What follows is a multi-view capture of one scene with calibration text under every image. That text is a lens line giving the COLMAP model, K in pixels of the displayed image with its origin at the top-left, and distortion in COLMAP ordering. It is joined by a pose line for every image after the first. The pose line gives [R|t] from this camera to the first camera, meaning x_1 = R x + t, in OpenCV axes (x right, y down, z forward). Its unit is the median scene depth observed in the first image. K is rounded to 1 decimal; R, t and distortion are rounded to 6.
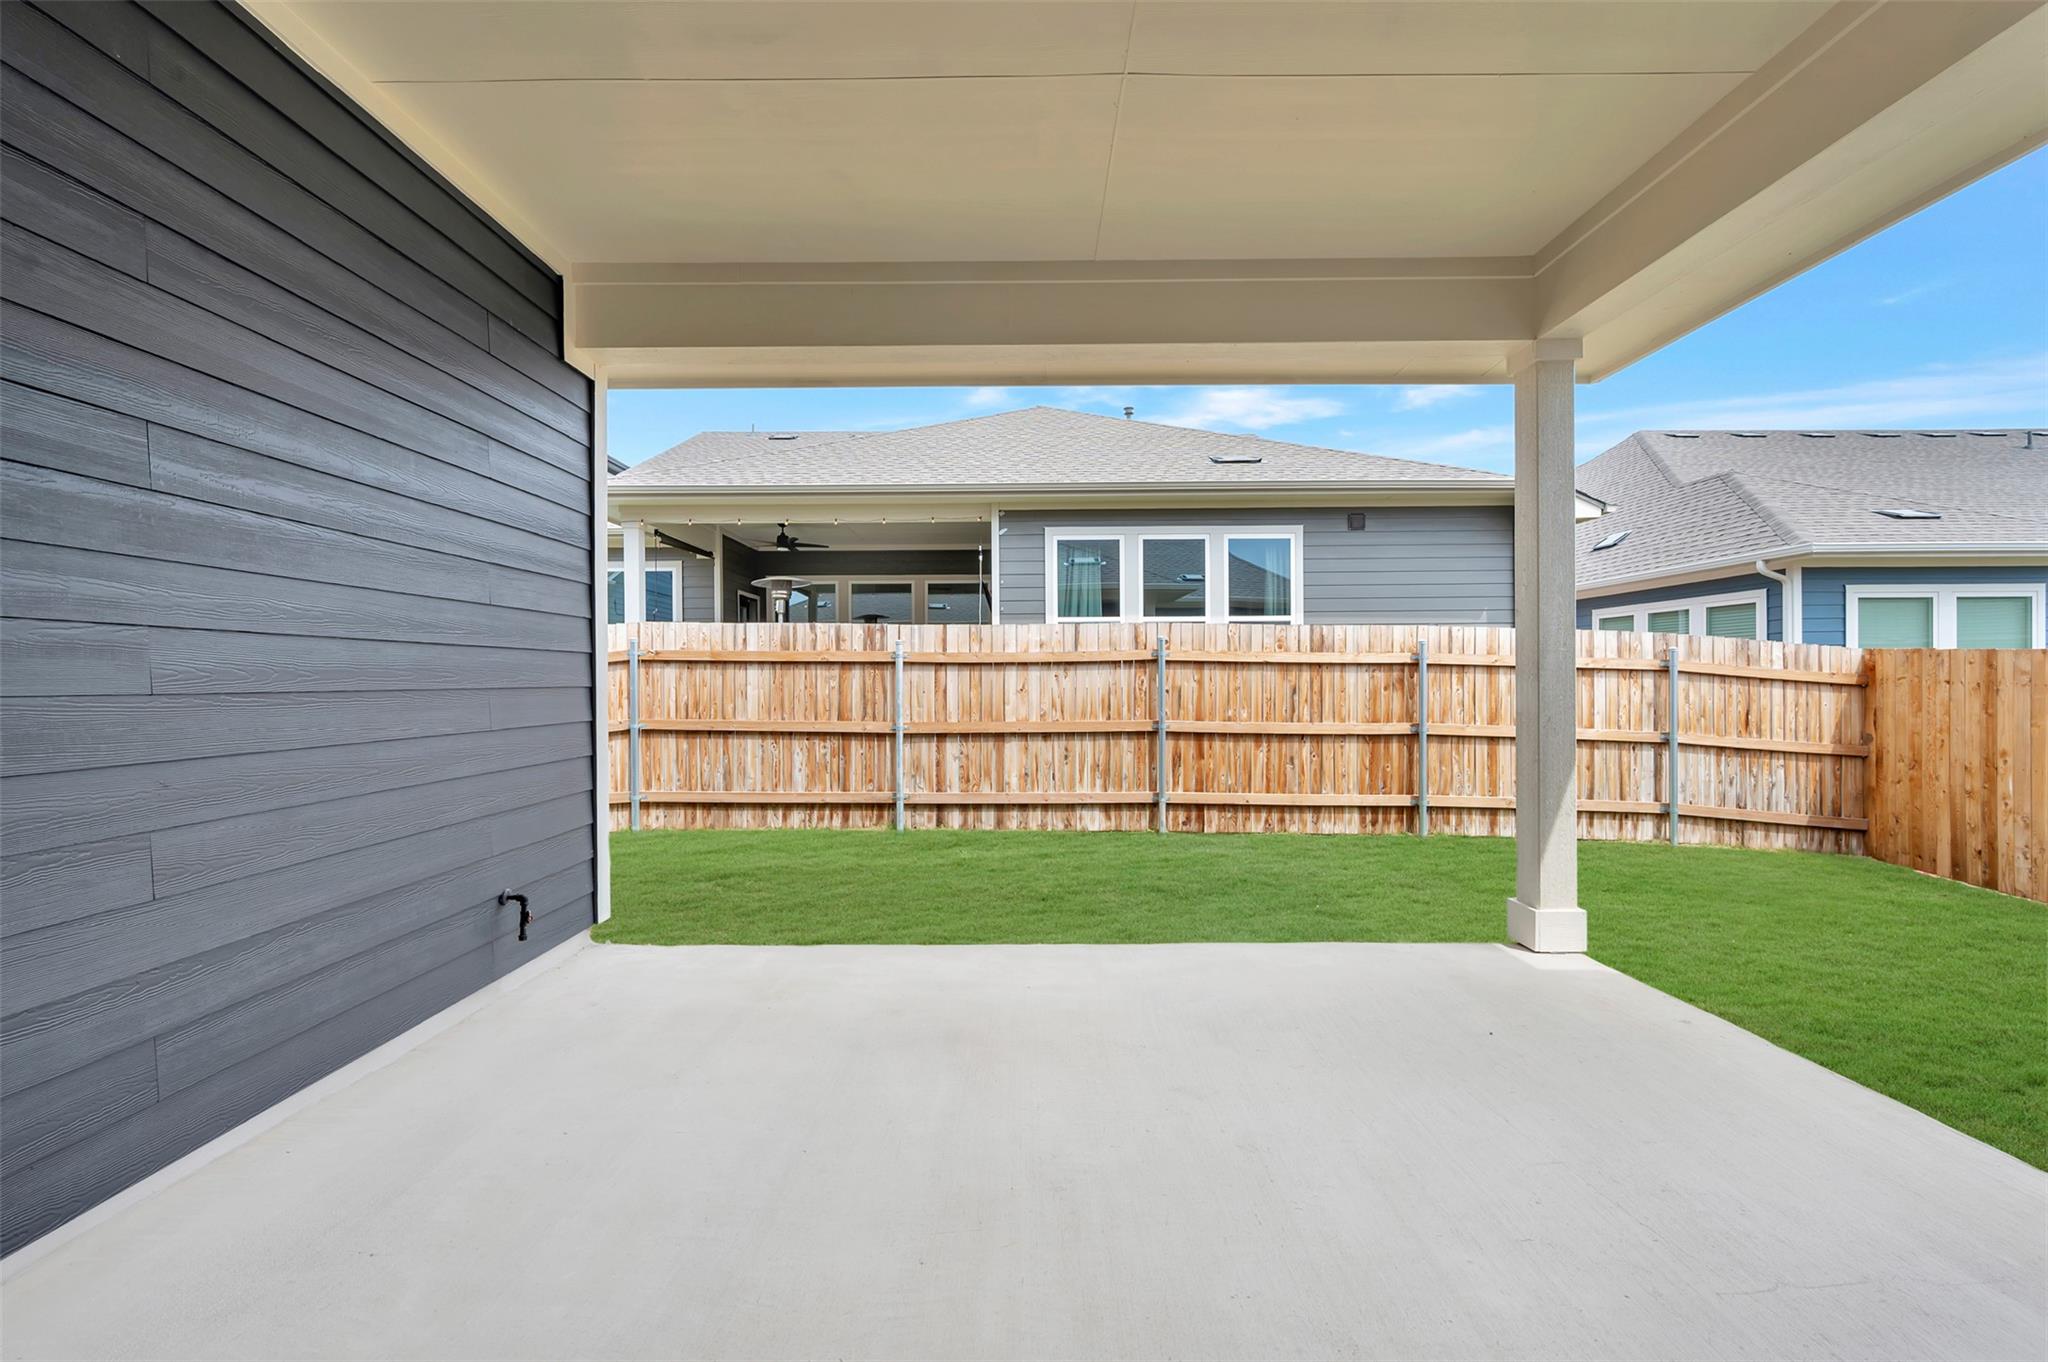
lens RADIAL K [[808.1, 0, 1018.2], [0, 808.1, 679.6], [0, 0, 1]] dist [-0.000516, -0.000440]
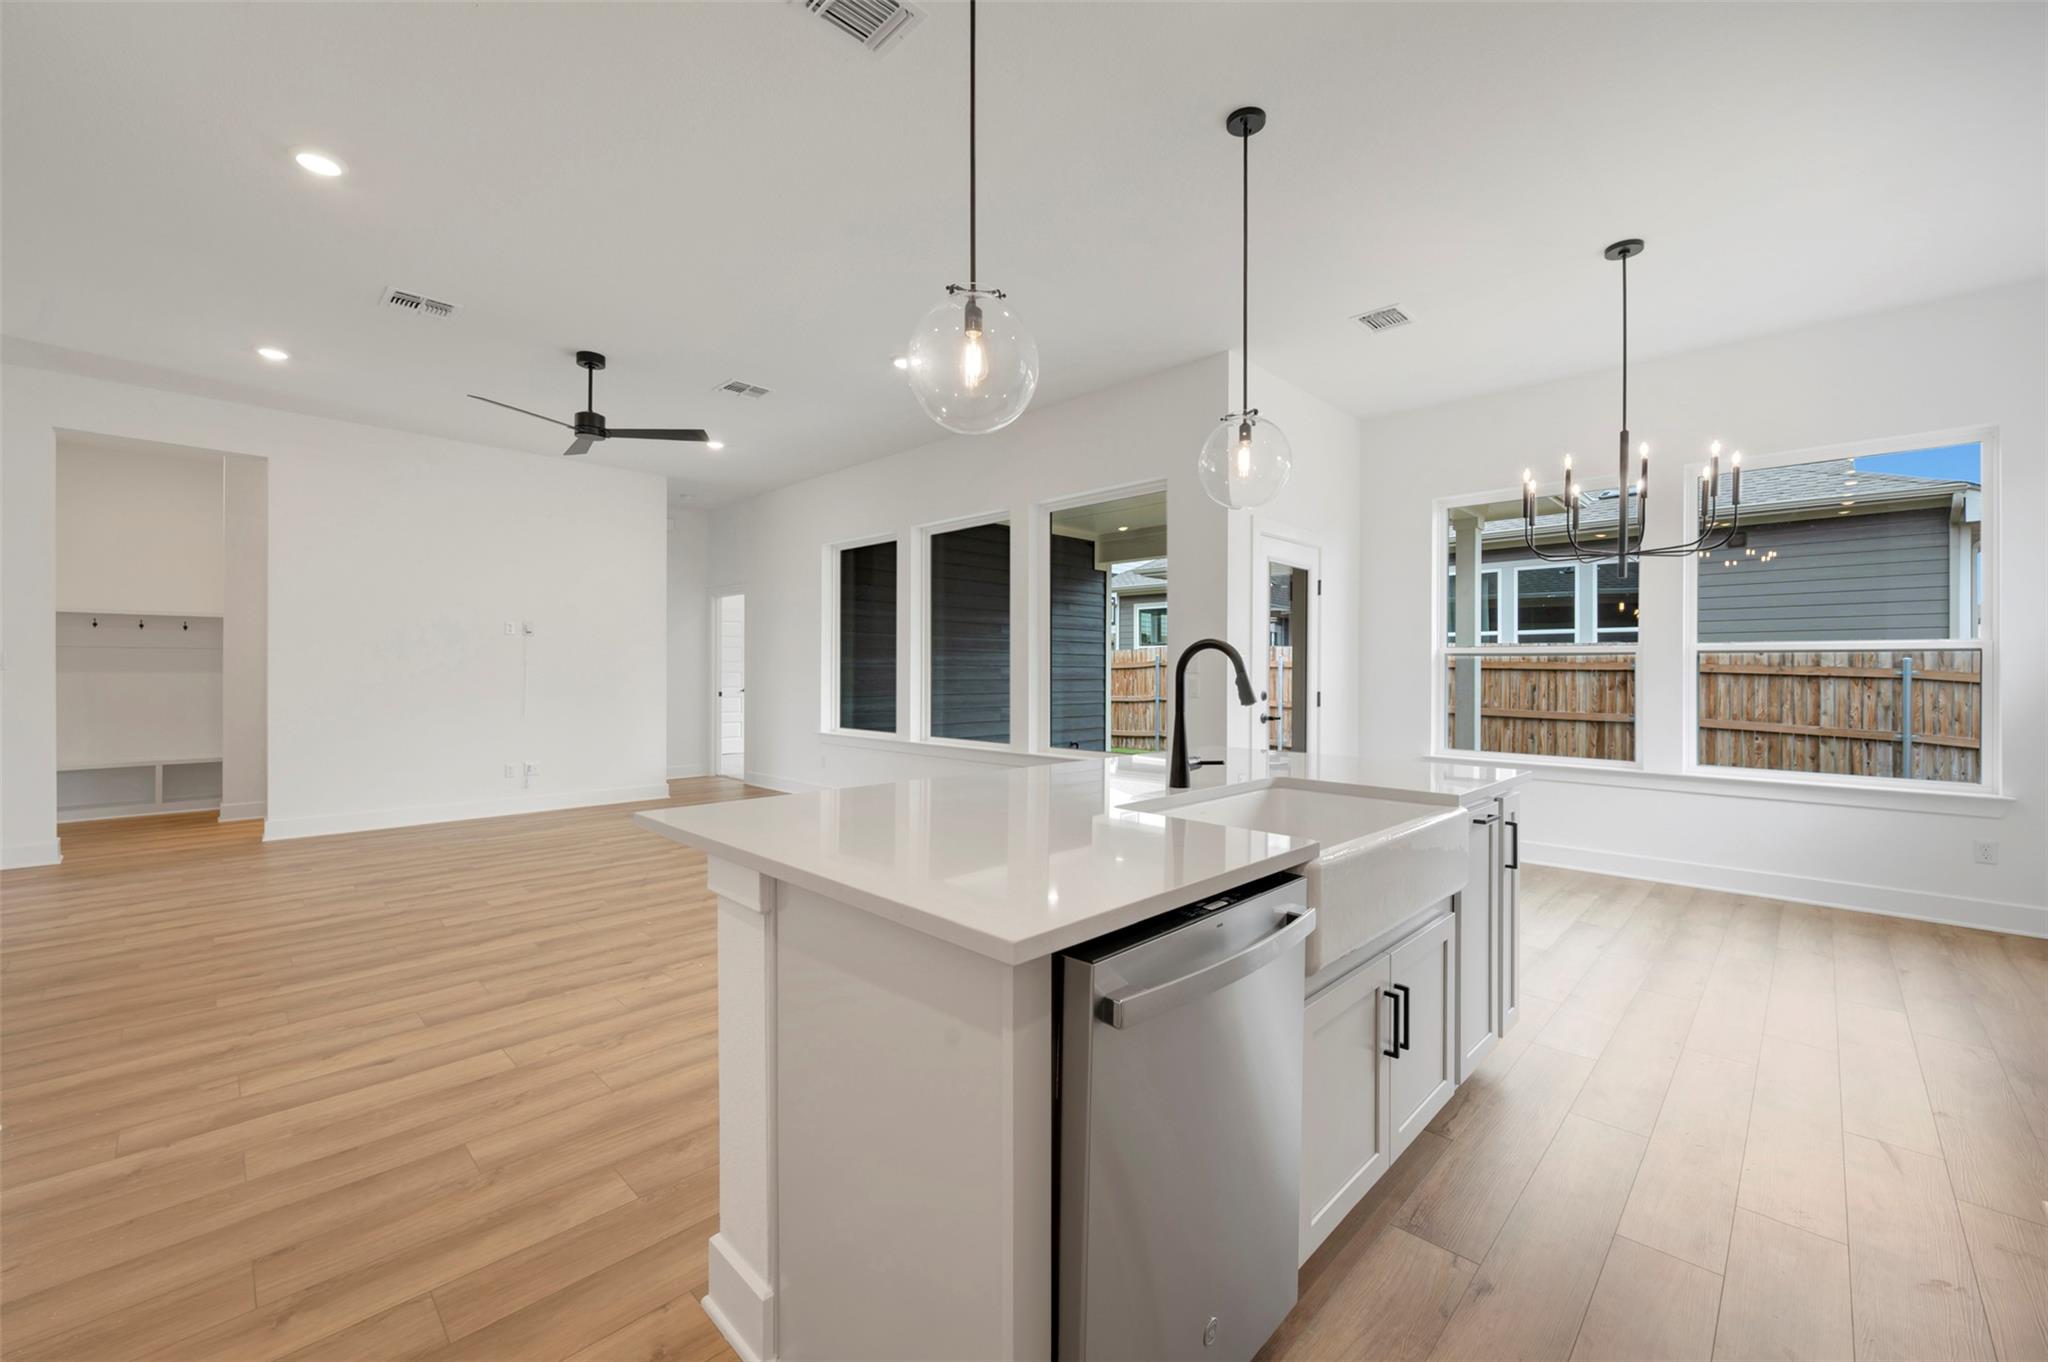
lens RADIAL K [[808.1, 0, 1039.4], [0, 808.1, 671.5], [0, 0, 1]] dist [-0.000516, -0.000440]
pose [[0.724772, 0.011033, -0.688900, 0.697673], [-0.010167, 0.999934, 0.005317, -0.014893], [0.688913, 0.003150, 0.724837, -0.672922]]
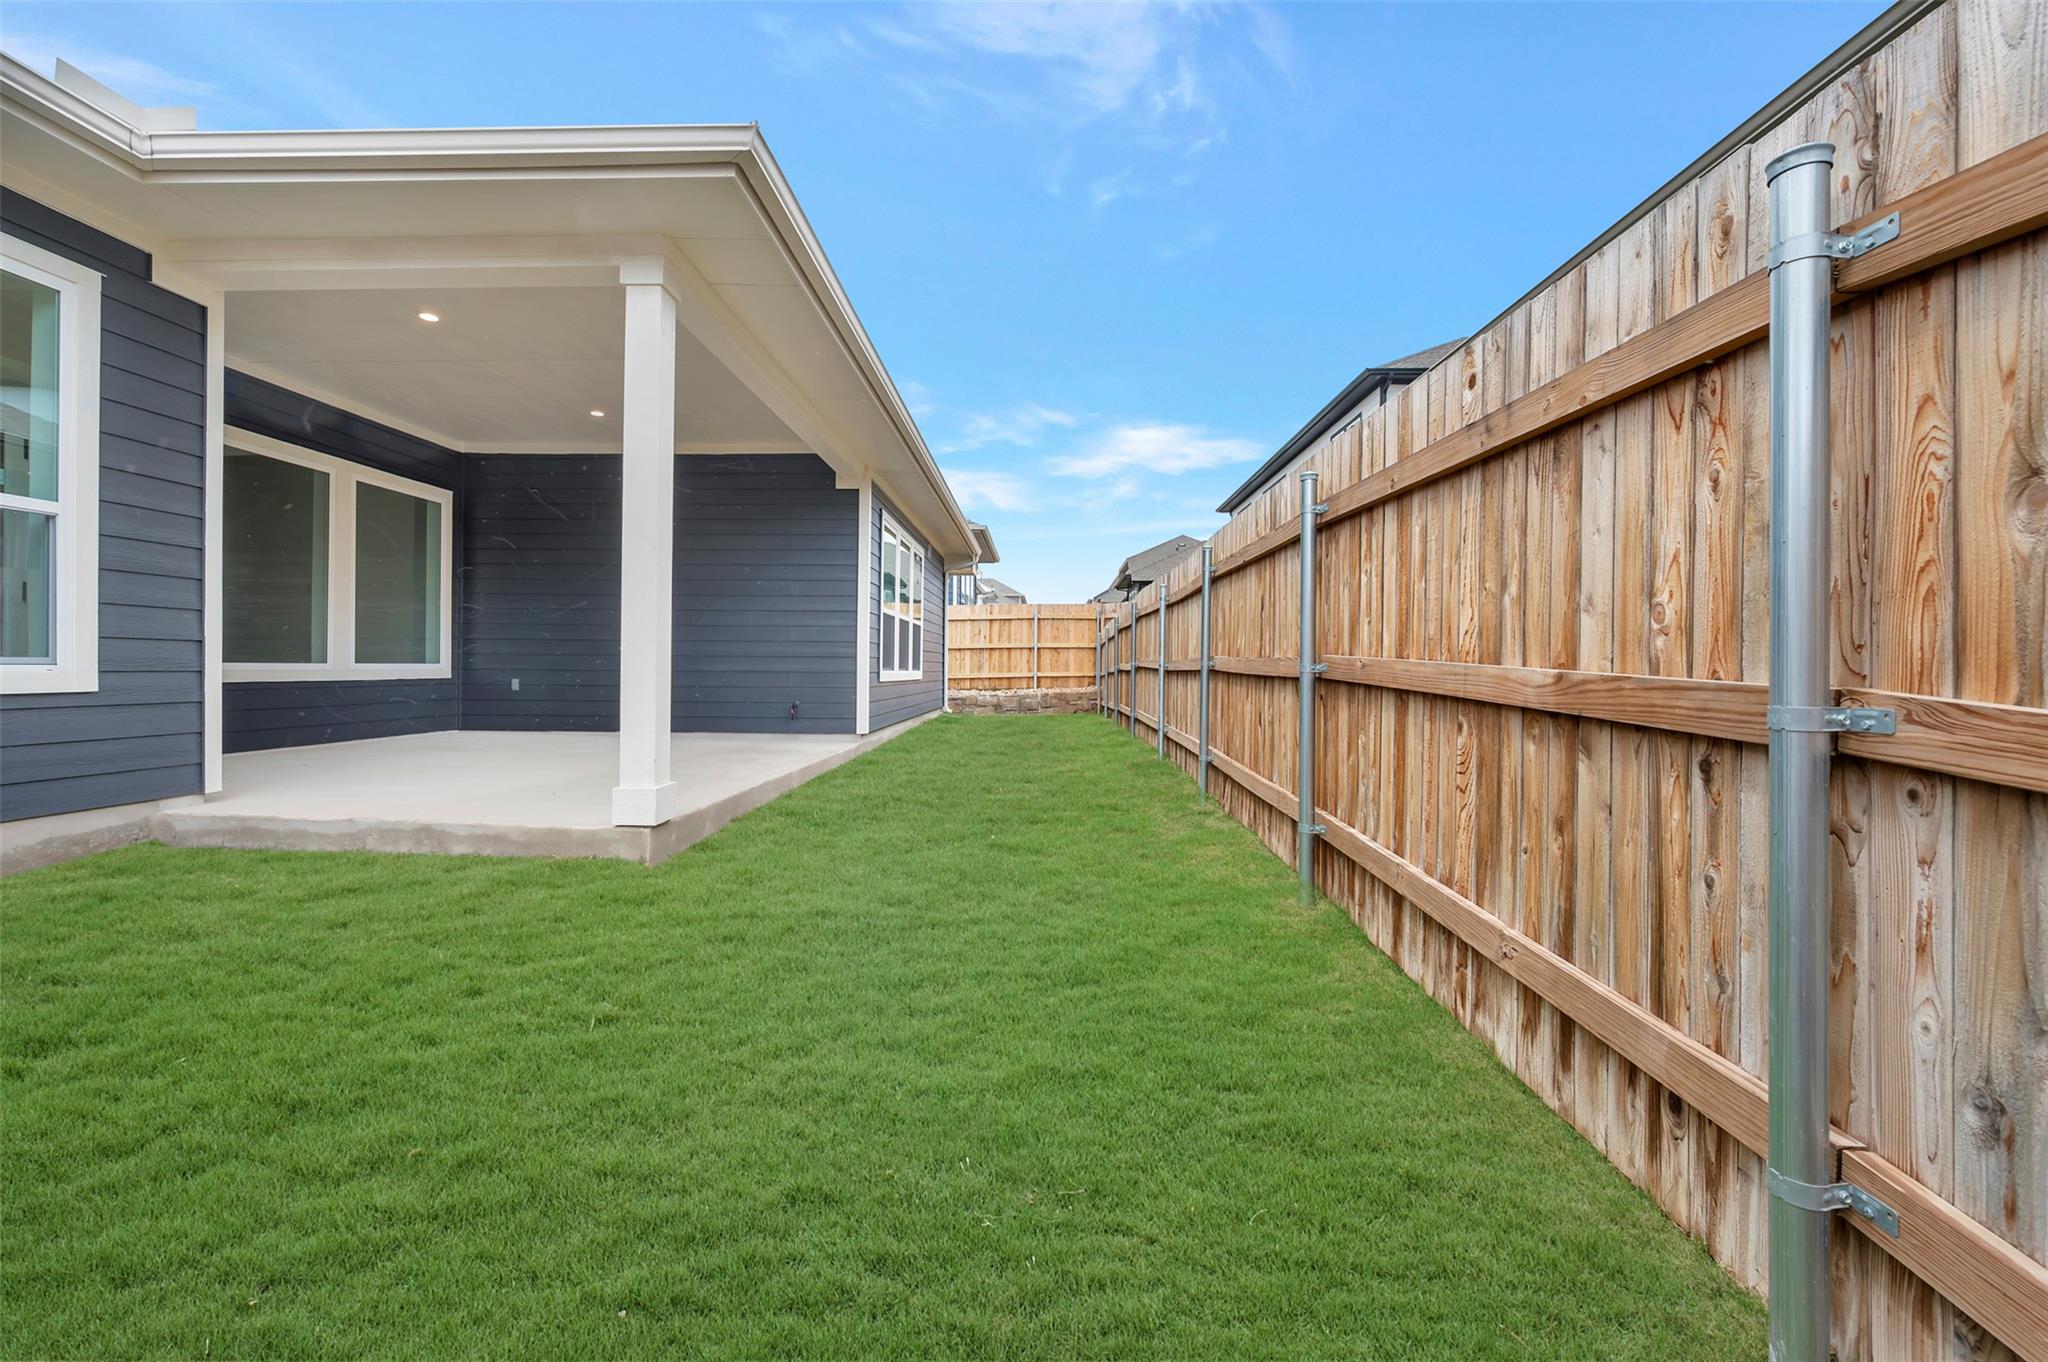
lens RADIAL K [[808.1, 0, 1035.9], [0, 808.1, 668.7], [0, 0, 1]] dist [-0.000516, -0.000440]
pose [[-0.013417, 0.009075, -0.999869, 0.954596], [-0.006725, 0.999935, 0.009166, 0.059872], [0.999887, 0.006847, -0.013355, 0.844155]]
